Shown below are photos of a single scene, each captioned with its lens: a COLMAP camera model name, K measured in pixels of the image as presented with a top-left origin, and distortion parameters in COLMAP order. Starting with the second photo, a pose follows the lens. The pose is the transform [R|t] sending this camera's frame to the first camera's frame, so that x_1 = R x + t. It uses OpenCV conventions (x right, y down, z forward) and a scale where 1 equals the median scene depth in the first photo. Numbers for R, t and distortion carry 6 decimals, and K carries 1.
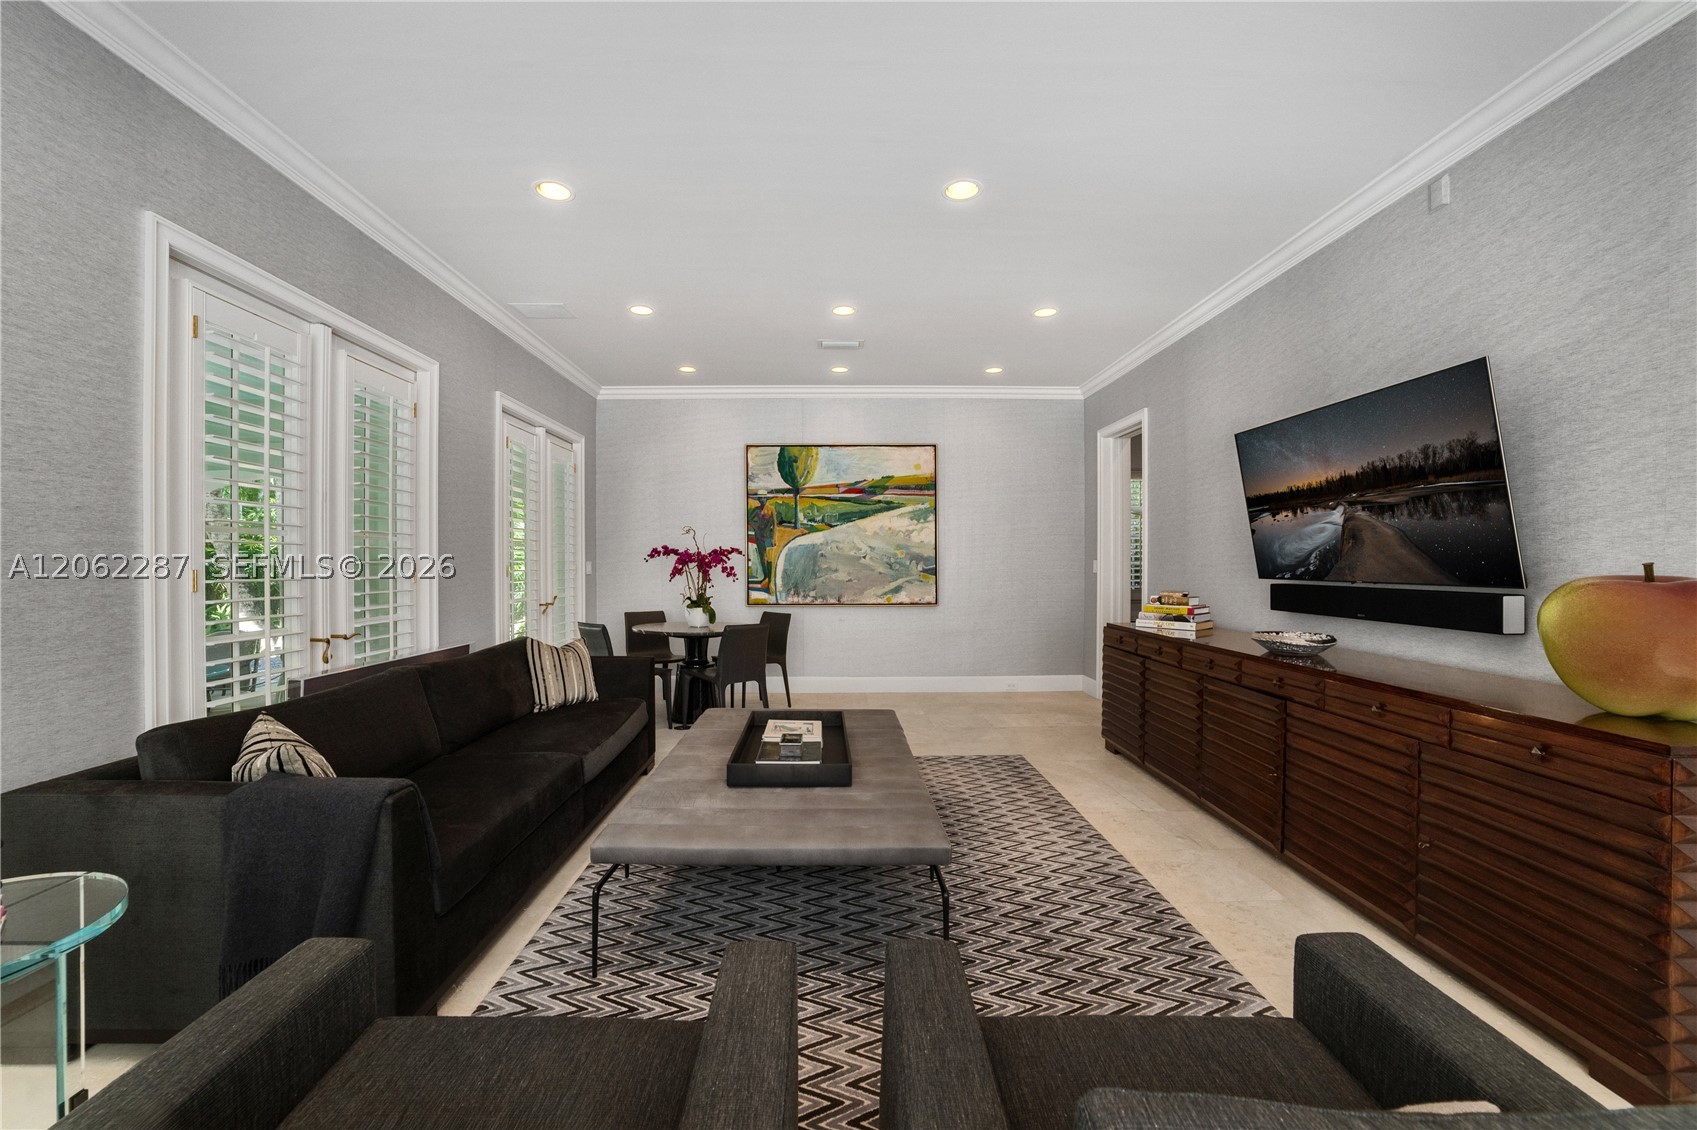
lens RADIAL K [[673.9, 0, 843.6], [0, 673.9, 554.8], [0, 0, 1]] dist [-0.020222, 0.001882]
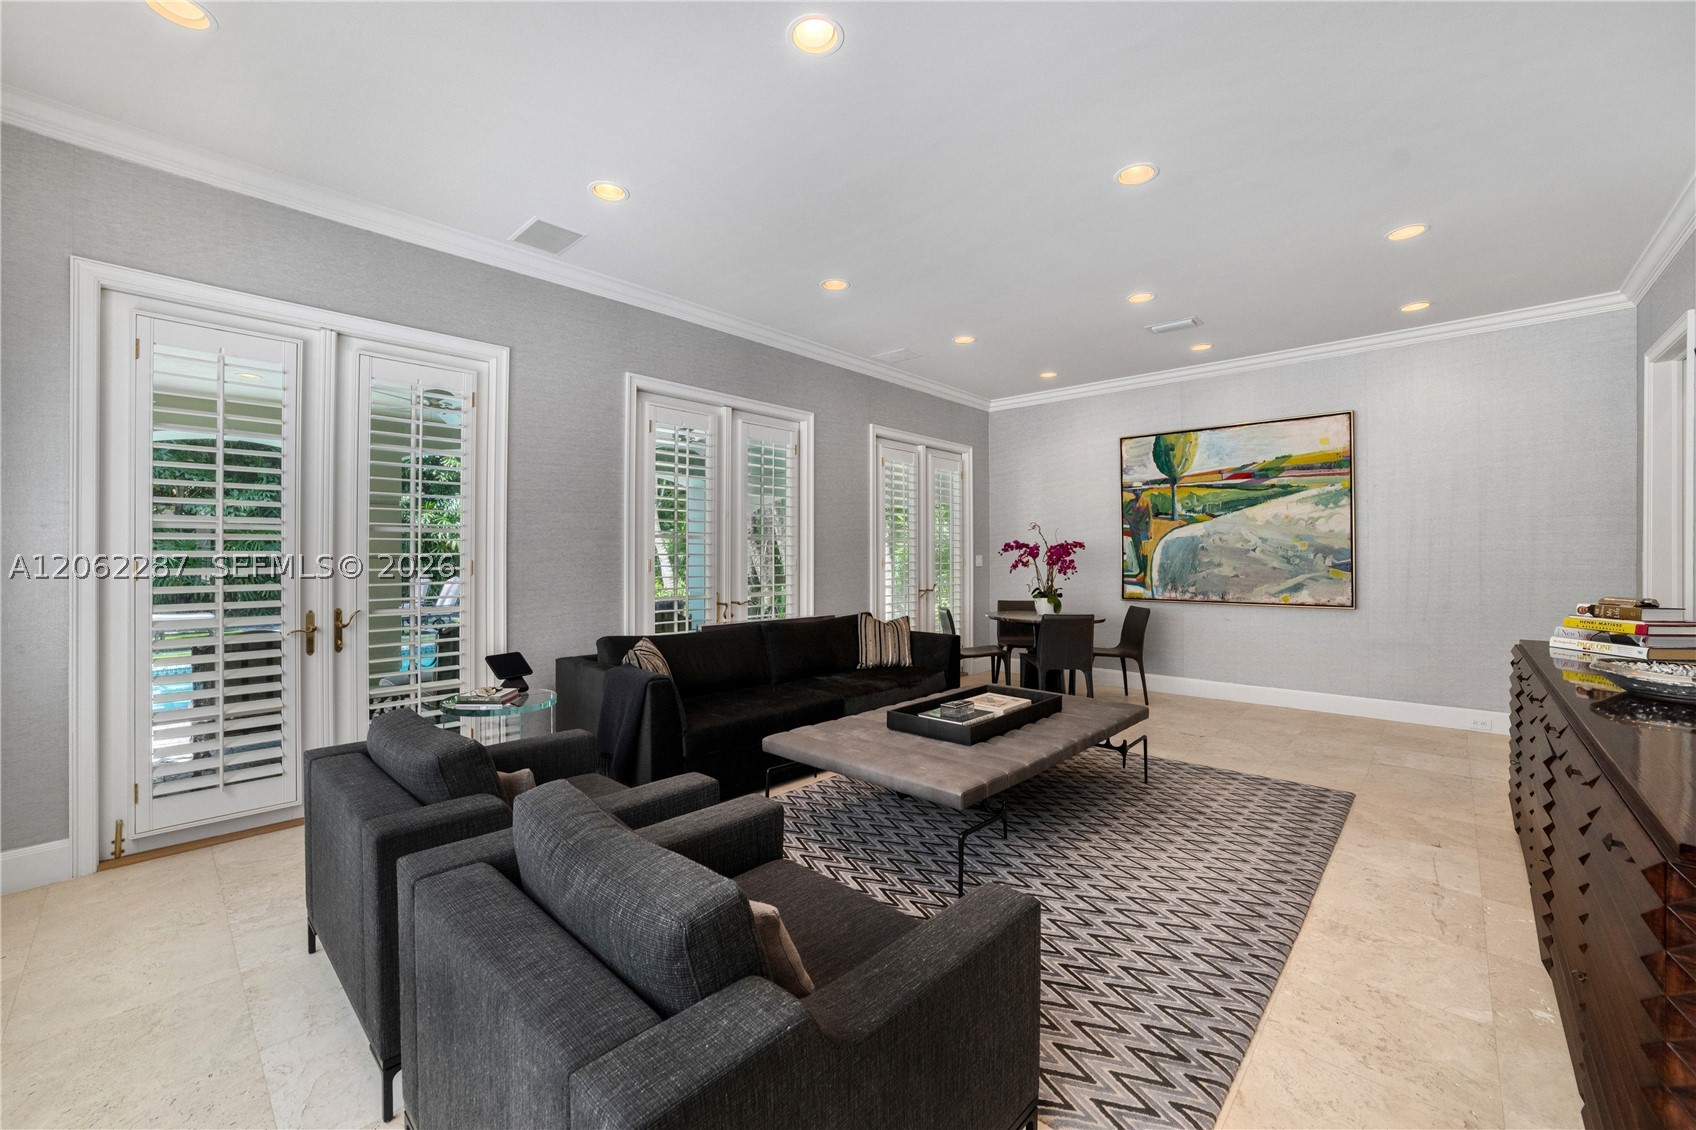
lens RADIAL K [[673.5, 0, 856.2], [0, 673.5, 553.6], [0, 0, 1]] dist [-0.020222, 0.001882]
pose [[0.738345, -0.002560, -0.674419, 0.258668], [0.007670, 0.999960, 0.004601, 0.000356], [0.674380, -0.008570, 0.738335, 0.003380]]
